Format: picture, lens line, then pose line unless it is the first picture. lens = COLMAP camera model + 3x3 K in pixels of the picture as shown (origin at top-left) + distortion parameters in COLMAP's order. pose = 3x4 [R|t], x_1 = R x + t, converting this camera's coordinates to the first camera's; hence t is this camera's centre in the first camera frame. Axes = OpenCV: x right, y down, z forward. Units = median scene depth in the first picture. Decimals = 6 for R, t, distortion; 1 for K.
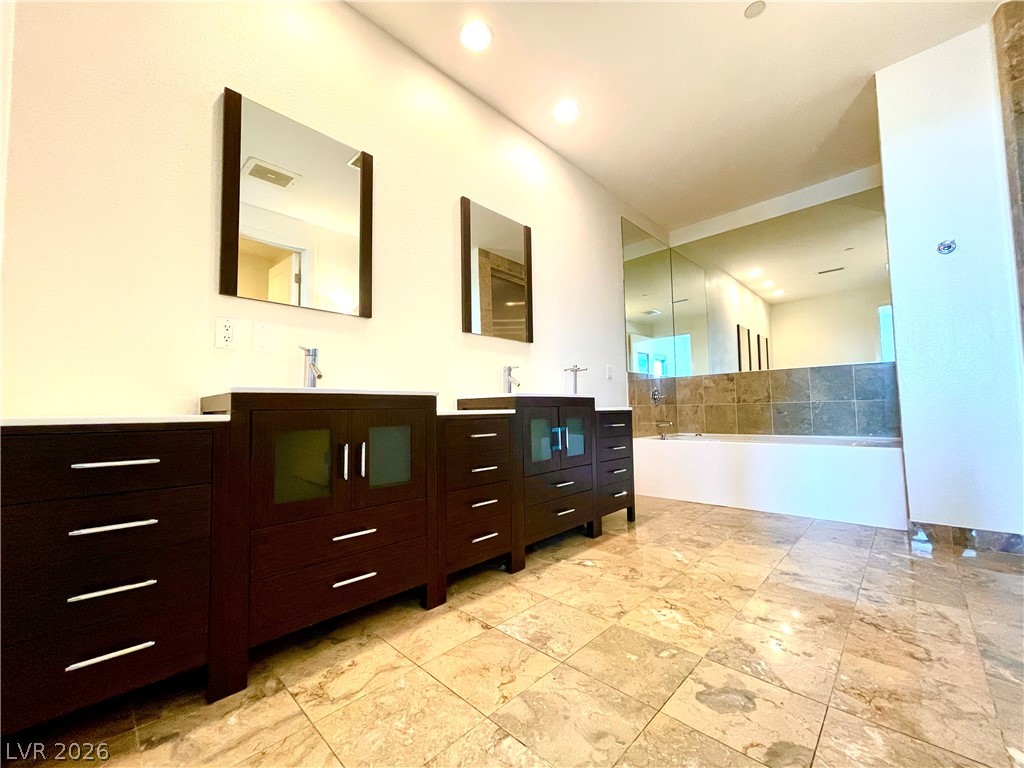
lens RADIAL K [[410.9, 0, 517.8], [0, 410.9, 387.7], [0, 0, 1]] dist [-0.007279, 0.000811]
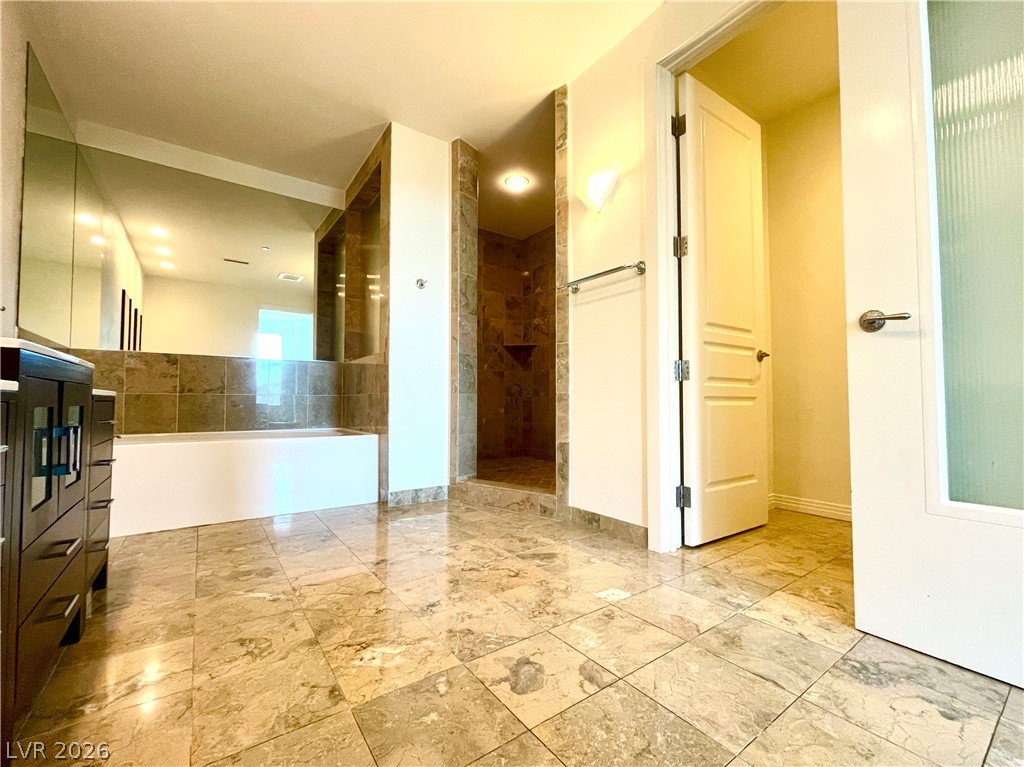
lens RADIAL K [[432.0, 0, 514.1], [0, 432.0, 387.1], [0, 0, 1]] dist [-0.008332, 0.001229]
pose [[0.182277, 0.053347, 0.981799, -0.276545], [-0.061459, 0.997193, -0.042773, 0.039914], [-0.981324, -0.052544, 0.185044, 0.402029]]
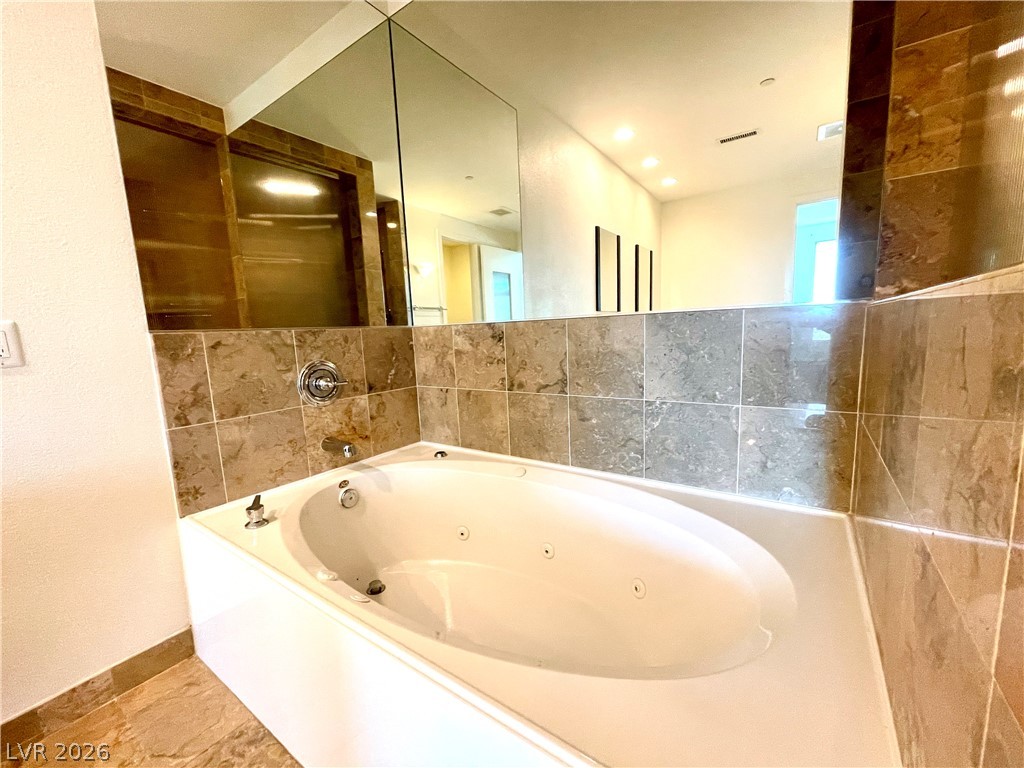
lens RADIAL K [[410.9, 0, 509.9], [0, 410.9, 391.4], [0, 0, 1]] dist [-0.007279, 0.000811]
pose [[0.988362, -0.043030, 0.145906, 0.845128], [0.013282, 0.979905, 0.199022, -0.092073], [-0.151538, -0.194768, 0.969073, 1.007039]]
